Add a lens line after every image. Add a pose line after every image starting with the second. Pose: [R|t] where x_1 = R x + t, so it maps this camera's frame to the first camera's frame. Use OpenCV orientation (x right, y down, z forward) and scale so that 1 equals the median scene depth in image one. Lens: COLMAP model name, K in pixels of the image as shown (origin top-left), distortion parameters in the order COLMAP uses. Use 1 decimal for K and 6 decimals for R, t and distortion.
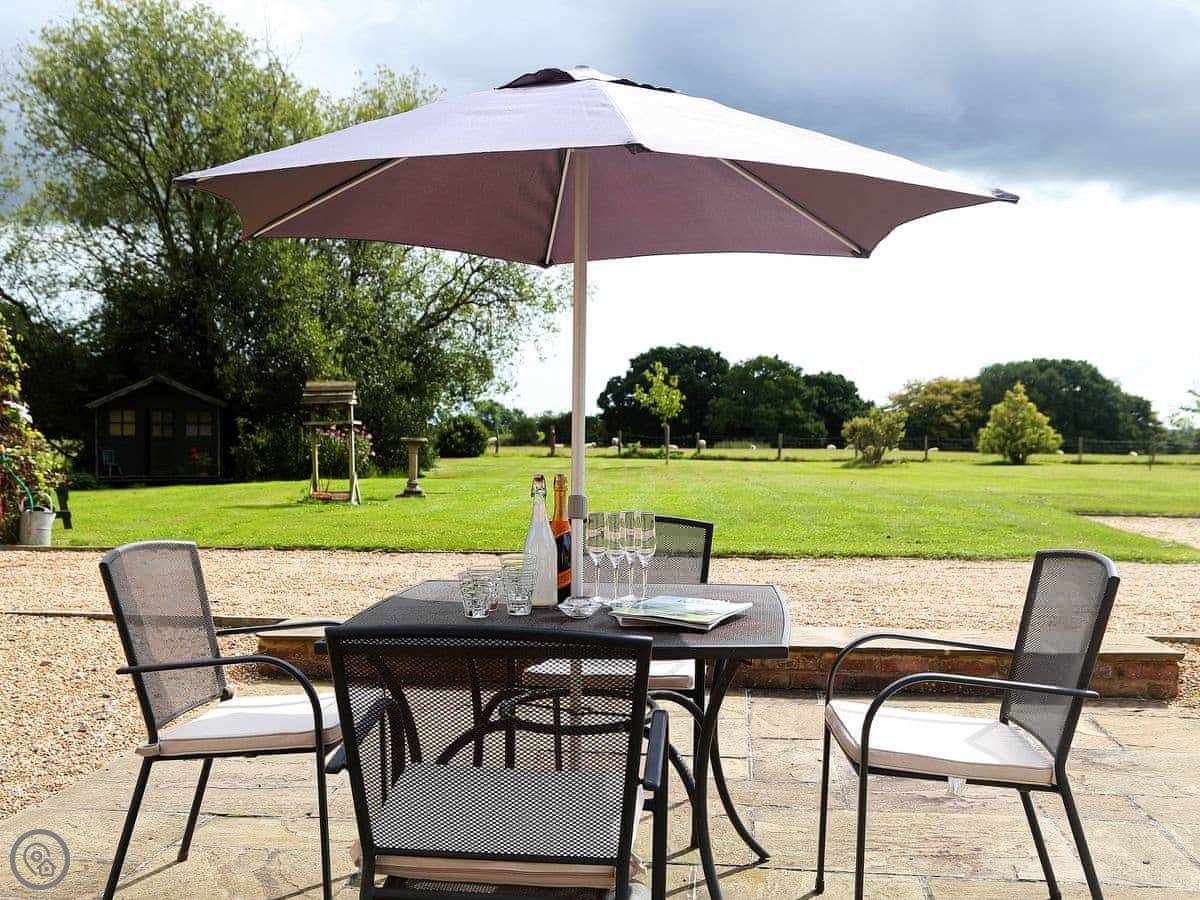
lens RADIAL K [[1205.5, 0, 600.0], [0, 1205.5, 450.0], [0, 0, 1]] dist [0.068727, 0.016341]
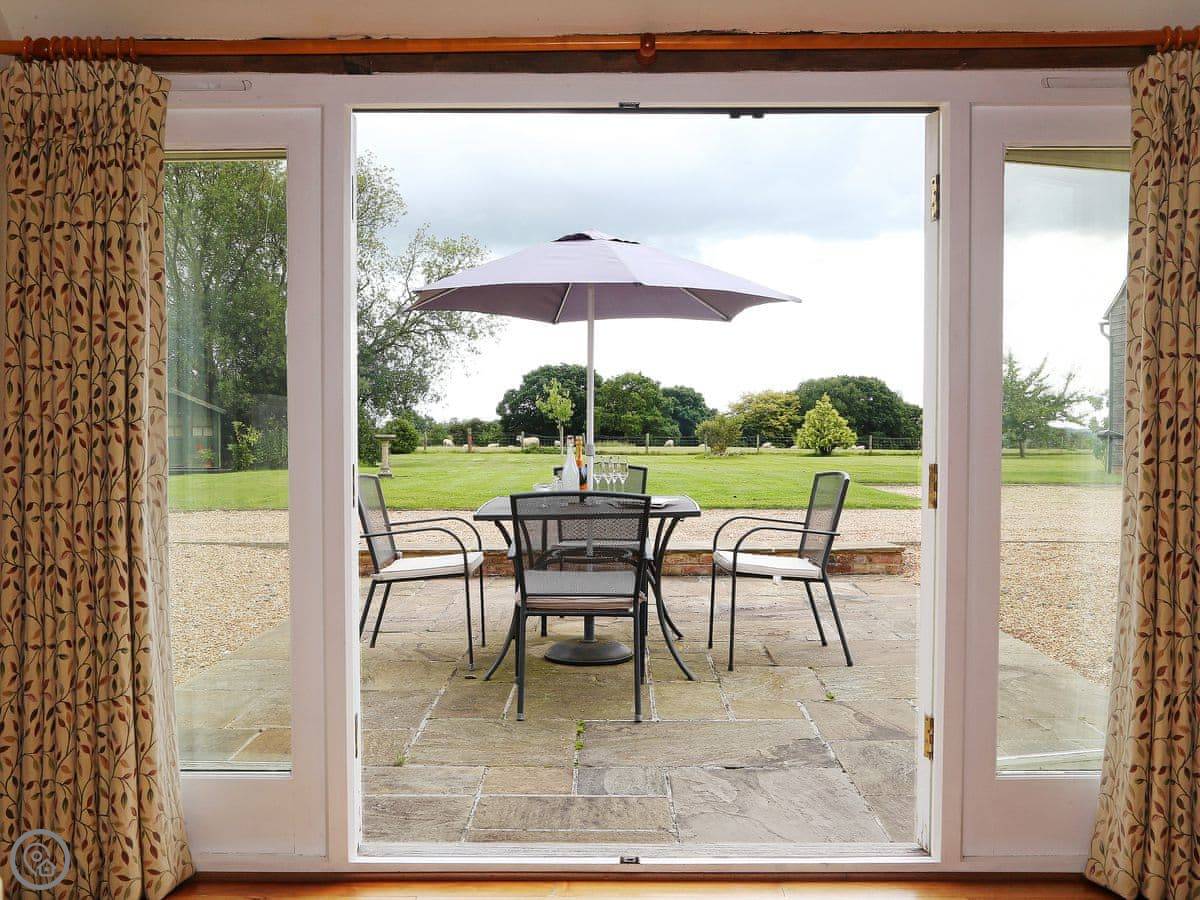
lens RADIAL K [[1049.9, 0, 600.0], [0, 1049.9, 450.0], [0, 0, 1]] dist [-0.000788, 0.000482]
pose [[0.993394, -0.007905, 0.114479, -0.027199], [0.008346, 0.999959, -0.003370, 0.006819], [-0.114447, 0.004303, 0.993420, -0.096069]]
